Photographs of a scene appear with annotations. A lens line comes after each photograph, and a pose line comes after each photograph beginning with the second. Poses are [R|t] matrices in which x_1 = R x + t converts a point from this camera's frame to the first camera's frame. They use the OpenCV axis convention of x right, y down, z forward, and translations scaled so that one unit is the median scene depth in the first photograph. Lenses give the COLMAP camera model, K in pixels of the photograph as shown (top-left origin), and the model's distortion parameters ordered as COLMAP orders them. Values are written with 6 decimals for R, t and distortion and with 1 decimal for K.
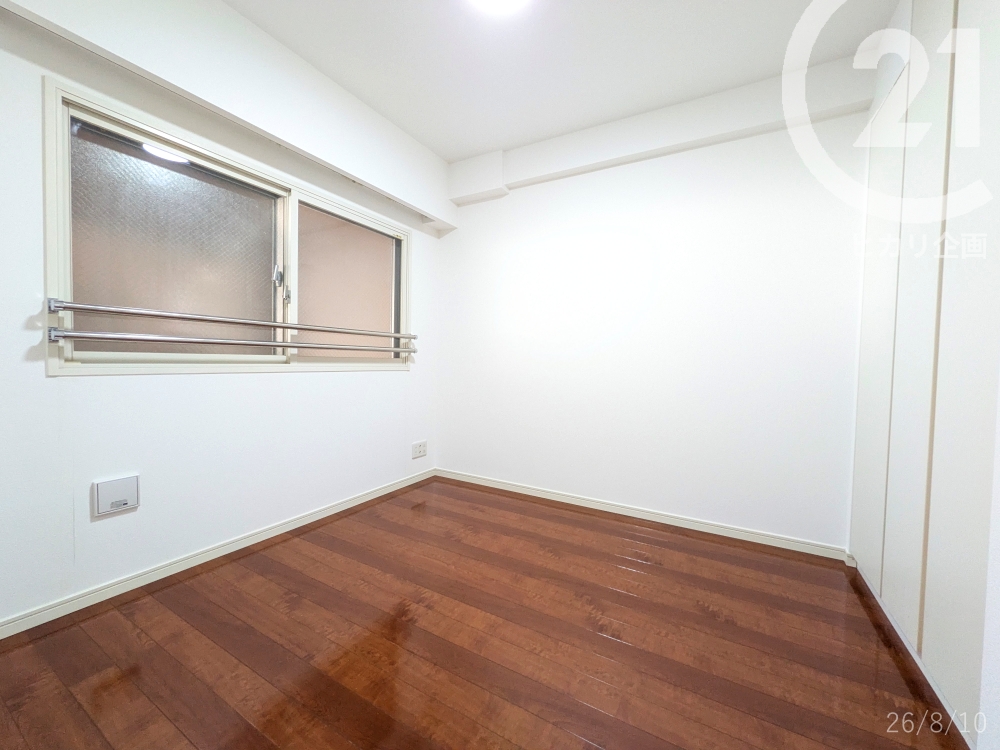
lens RADIAL K [[395.1, 0, 502.2], [0, 395.1, 372.1], [0, 0, 1]] dist [0.000645, -0.000863]
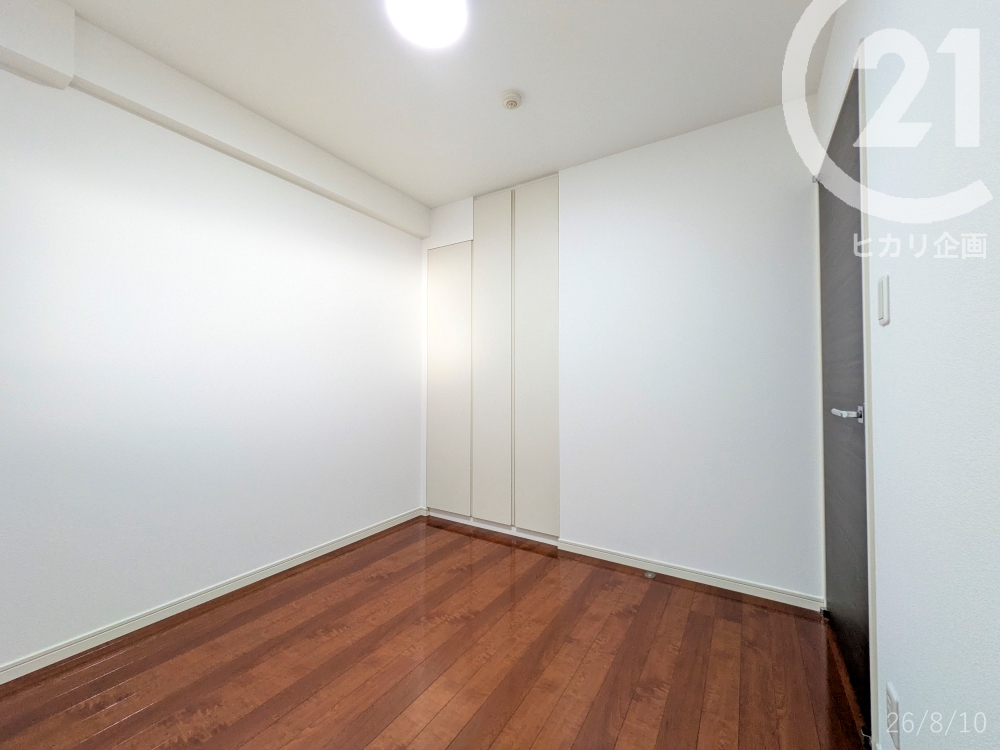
lens RADIAL K [[395.1, 0, 502.5], [0, 395.1, 376.0], [0, 0, 1]] dist [0.000645, -0.000863]
pose [[0.035167, -0.006268, 0.999362, -0.729117], [0.029848, 0.999541, 0.005219, -0.084813], [-0.998936, 0.029646, 0.035338, 0.606814]]
